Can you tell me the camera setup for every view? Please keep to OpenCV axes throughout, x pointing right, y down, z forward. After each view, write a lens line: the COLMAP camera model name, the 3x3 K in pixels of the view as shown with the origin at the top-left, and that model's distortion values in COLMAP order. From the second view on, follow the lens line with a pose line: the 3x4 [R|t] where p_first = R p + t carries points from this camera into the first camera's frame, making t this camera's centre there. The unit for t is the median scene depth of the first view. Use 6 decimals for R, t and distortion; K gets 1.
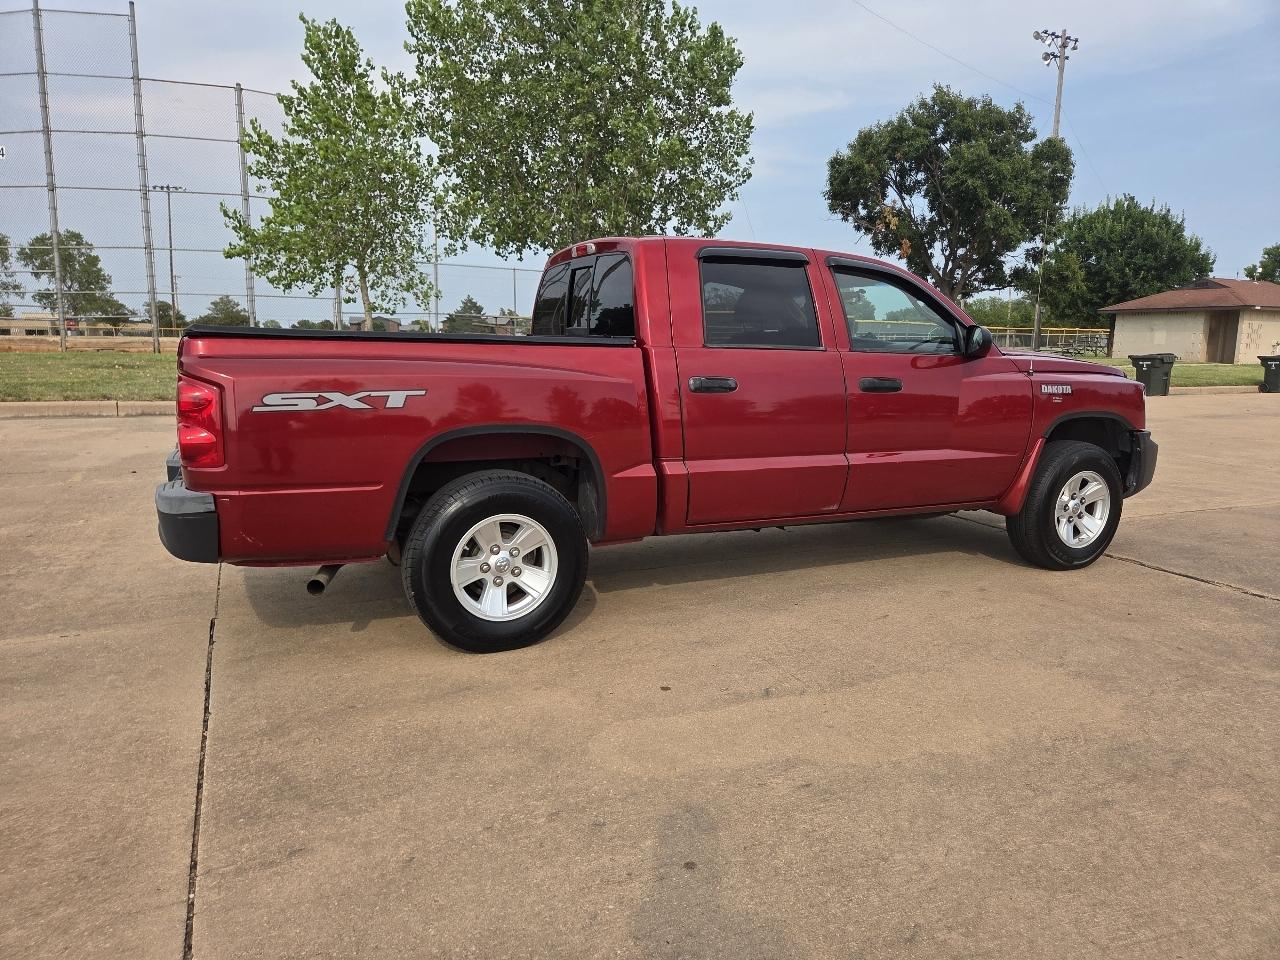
lens RADIAL K [[856.7, 0, 640.0], [0, 856.7, 480.0], [0, 0, 1]] dist [0.058612, -0.057457]
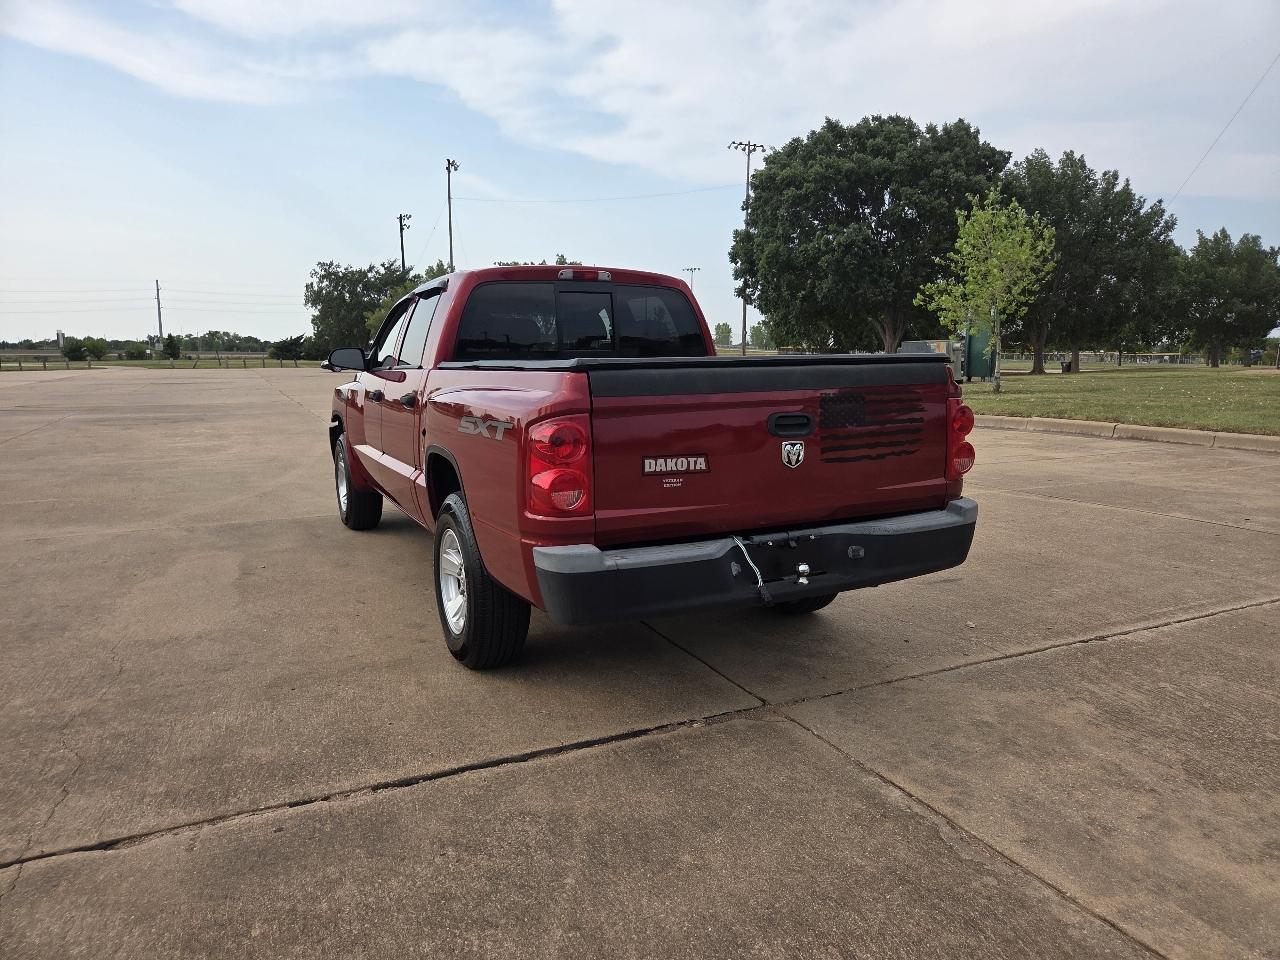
lens RADIAL K [[865.6, 0, 661.3], [0, 865.6, 475.6], [0, 0, 1]] dist [0.061070, -0.056537]
pose [[0.020439, 0.121549, -0.992375, 1.249668], [-0.159261, 0.980304, 0.116790, -0.179183], [0.987025, 0.155659, 0.039395, 1.166922]]
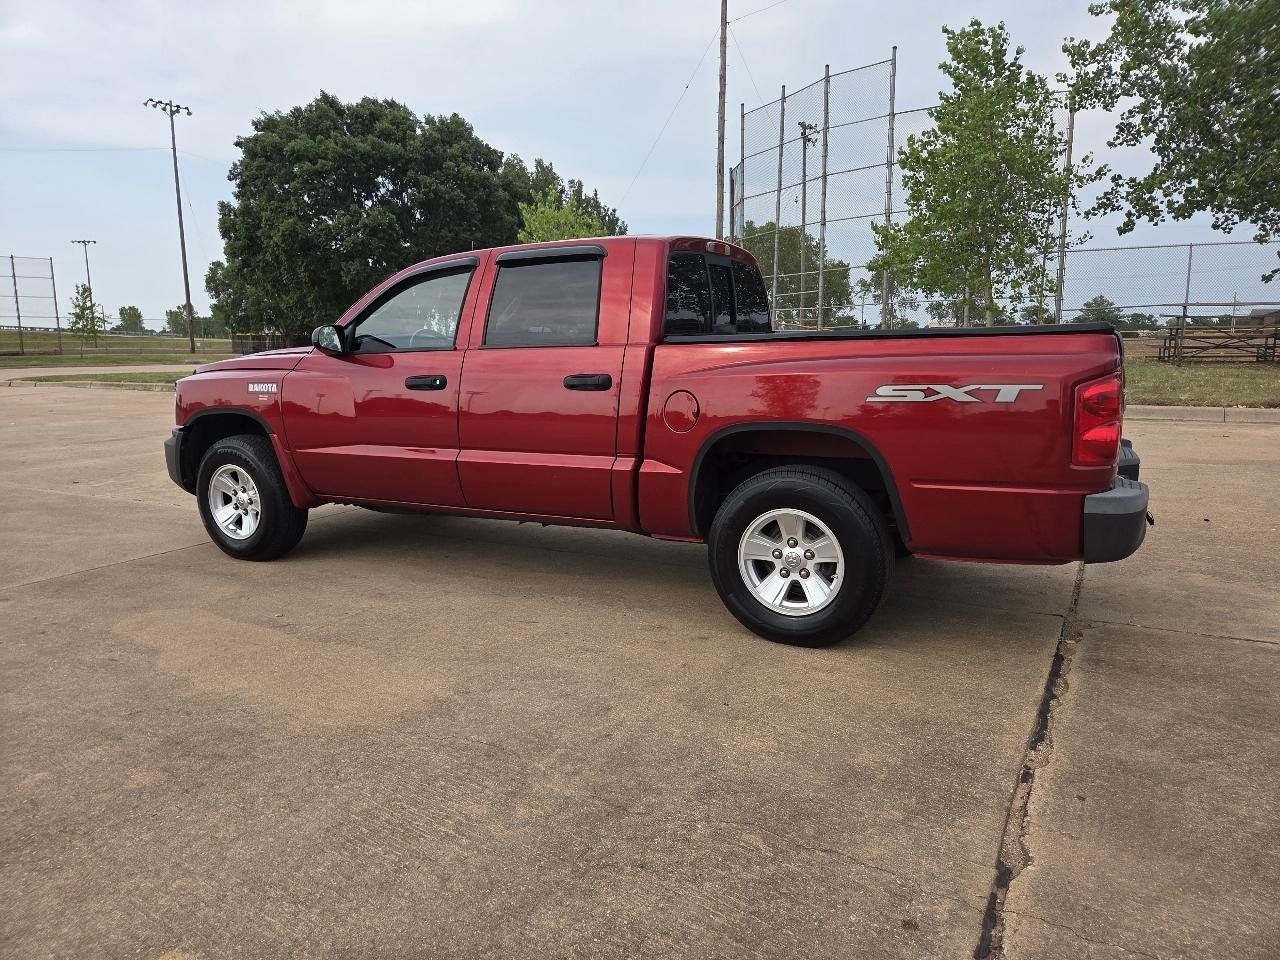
lens RADIAL K [[856.7, 0, 640.0], [0, 856.7, 480.0], [0, 0, 1]] dist [0.058612, -0.057457]
pose [[0.585596, 0.107096, -0.803497, 0.984651], [-0.109177, 0.992622, 0.052735, -0.056484], [0.803217, 0.056842, 0.592968, 0.458855]]
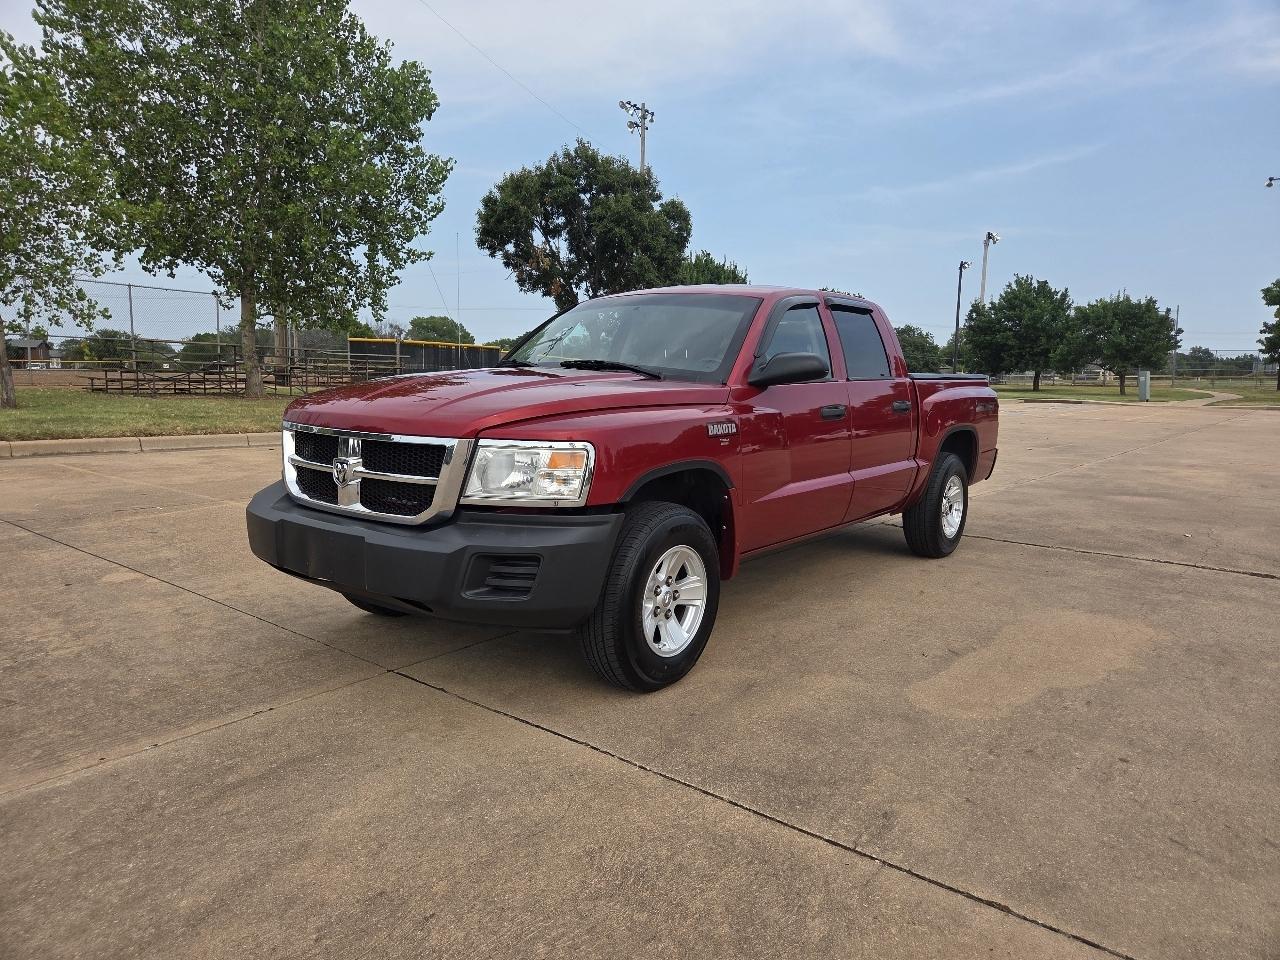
lens RADIAL K [[851.2, 0, 640.0], [0, 851.2, 480.0], [0, 0, 1]] dist [0.062388, -0.054028]
pose [[0.896720, -0.051186, 0.439629, -0.551320], [0.065978, 0.997651, -0.018420, -0.006639], [-0.437653, 0.045524, 0.897991, 0.047344]]
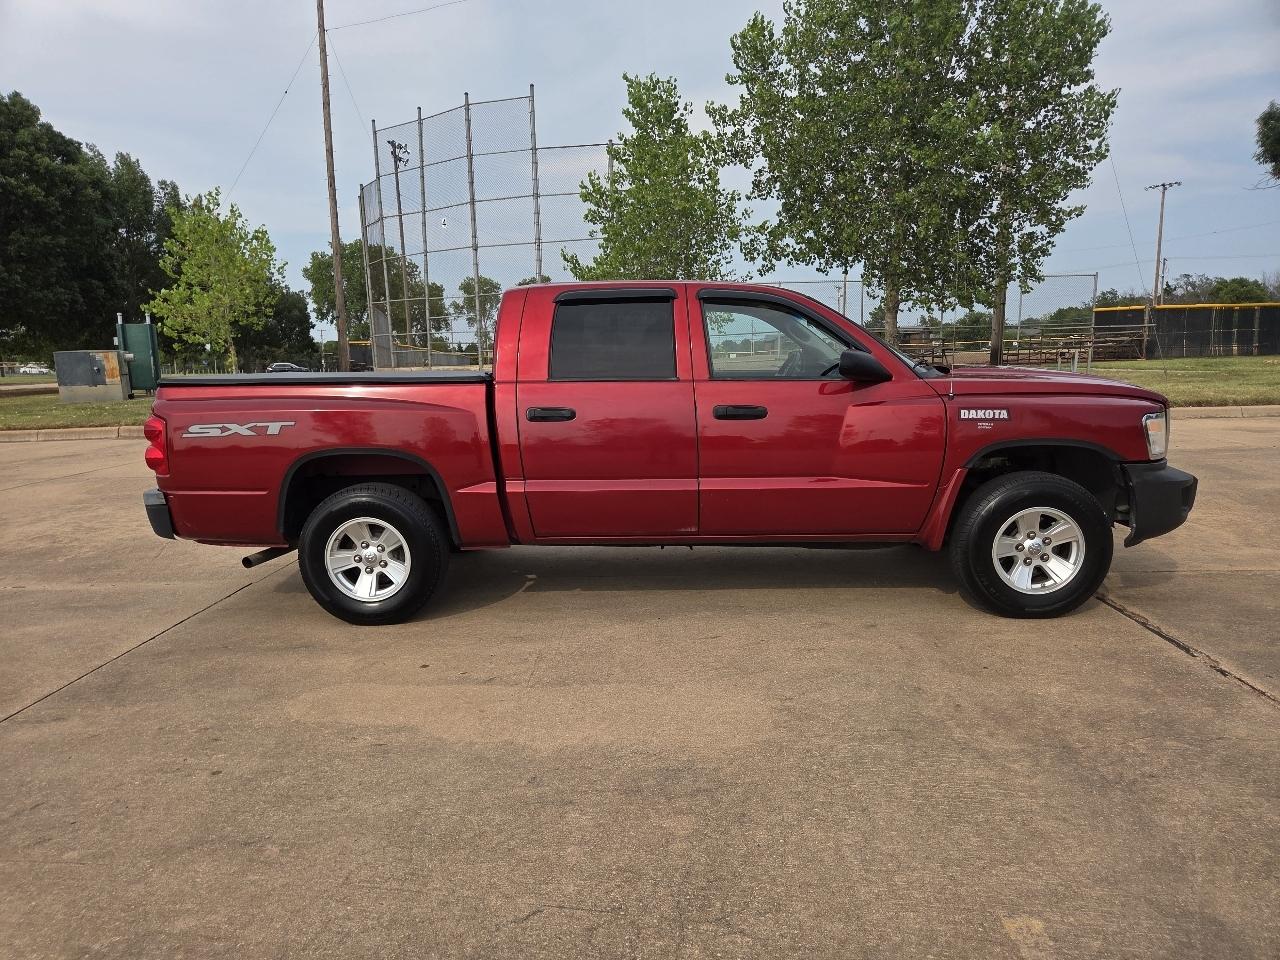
lens RADIAL K [[854.6, 0, 632.4], [0, 854.6, 498.7], [0, 0, 1]] dist [0.060157, -0.058060]
pose [[0.884881, 0.041753, -0.463942, 0.590395], [-0.038159, 0.999125, 0.017137, -0.019078], [0.464251, 0.002539, 0.885700, 0.038637]]
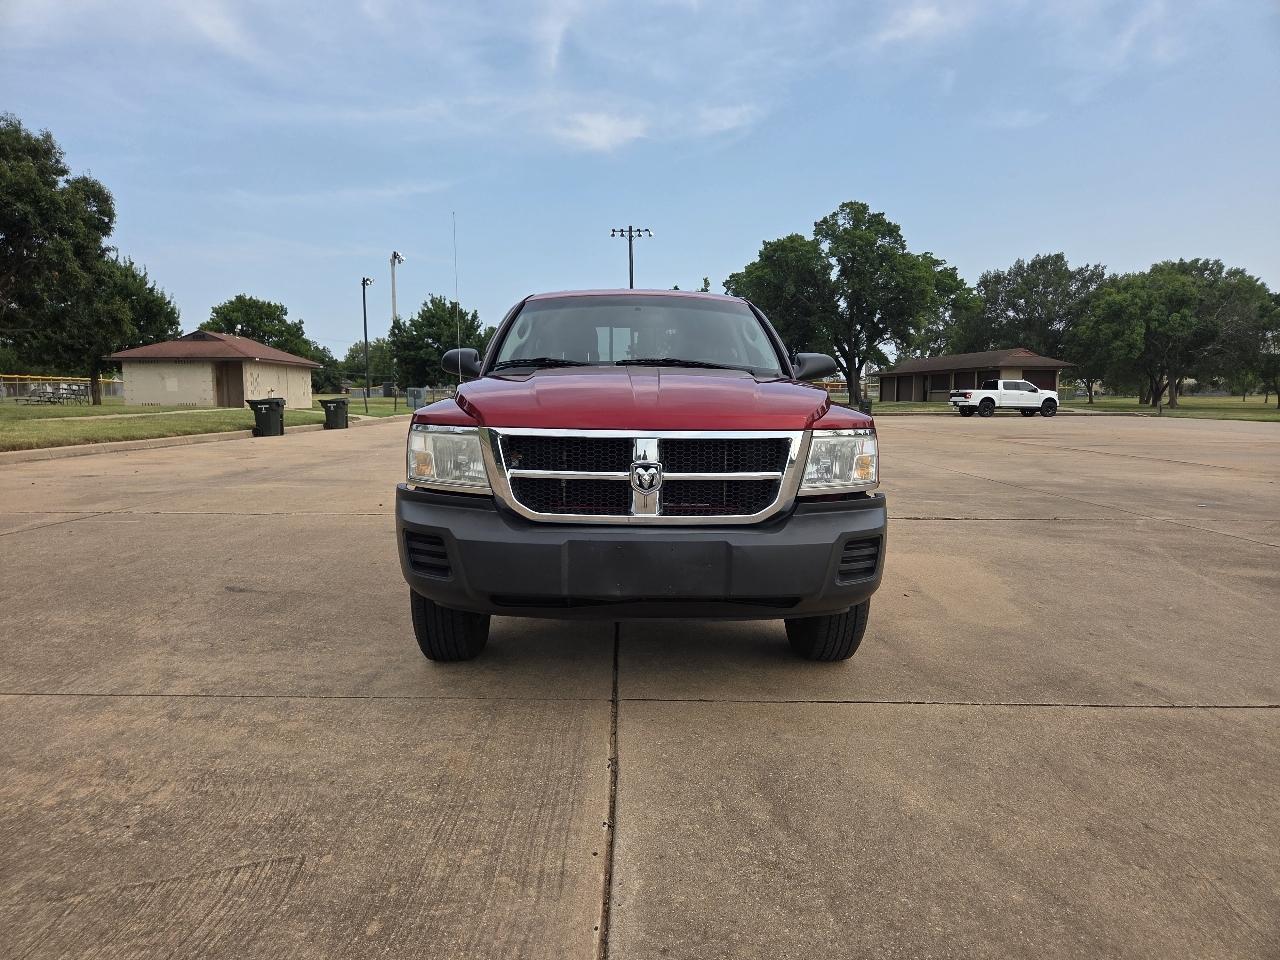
lens RADIAL K [[856.7, 0, 640.0], [0, 856.7, 480.0], [0, 0, 1]] dist [0.058612, -0.057457]
pose [[0.422457, -0.100117, 0.900836, -1.026263], [0.150103, 0.987885, 0.039399, -0.065394], [-0.893867, 0.118574, 0.432367, 0.511996]]
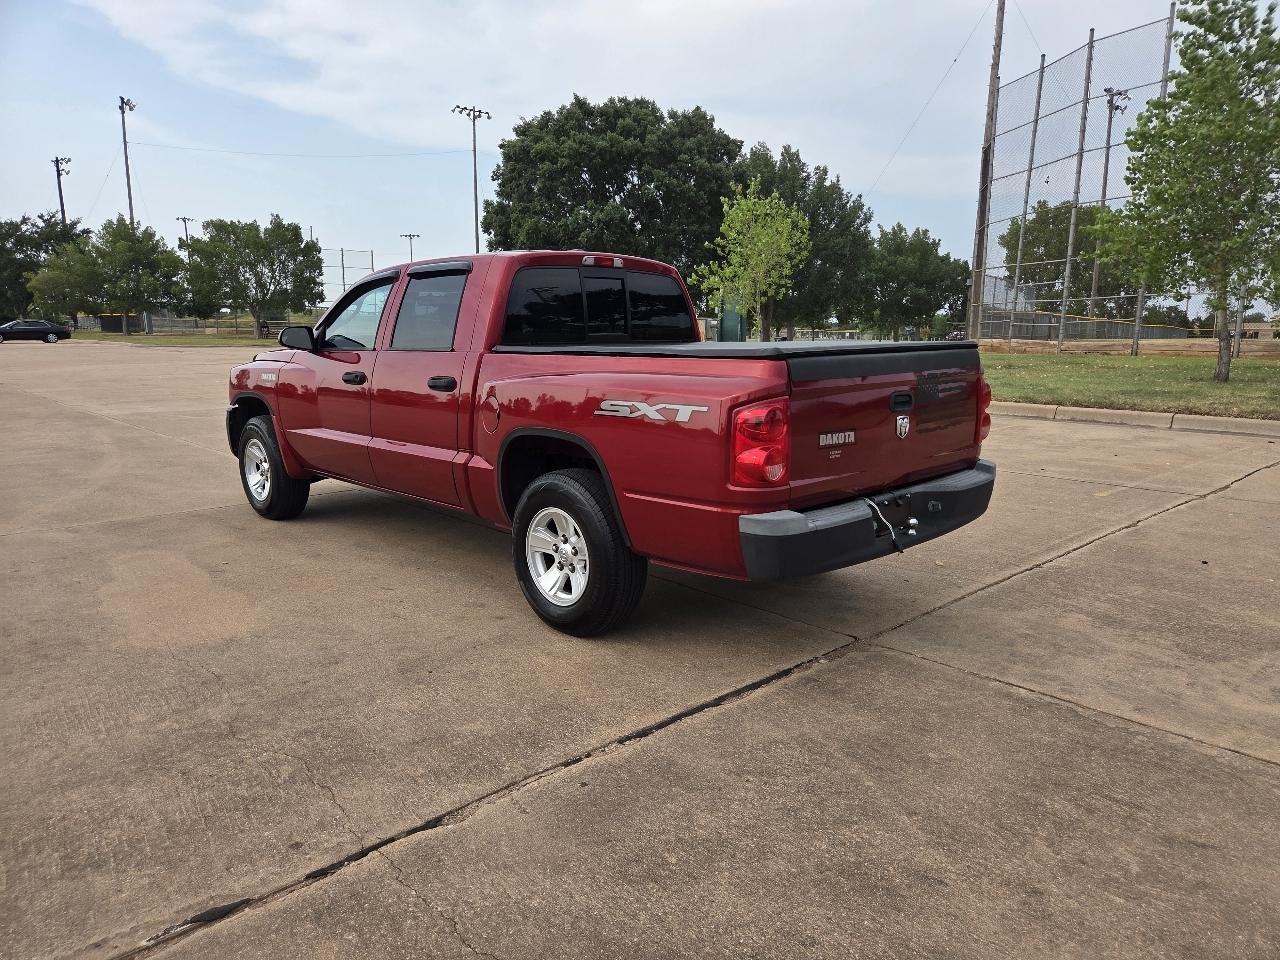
lens RADIAL K [[860.4, 0, 654.2], [0, 860.4, 482.9], [0, 0, 1]] dist [0.060942, -0.056291]
pose [[0.323814, 0.153041, -0.933661, 1.262299], [-0.153849, 0.982214, 0.107642, -0.134049], [0.933528, 0.108787, 0.341600, 0.816882]]
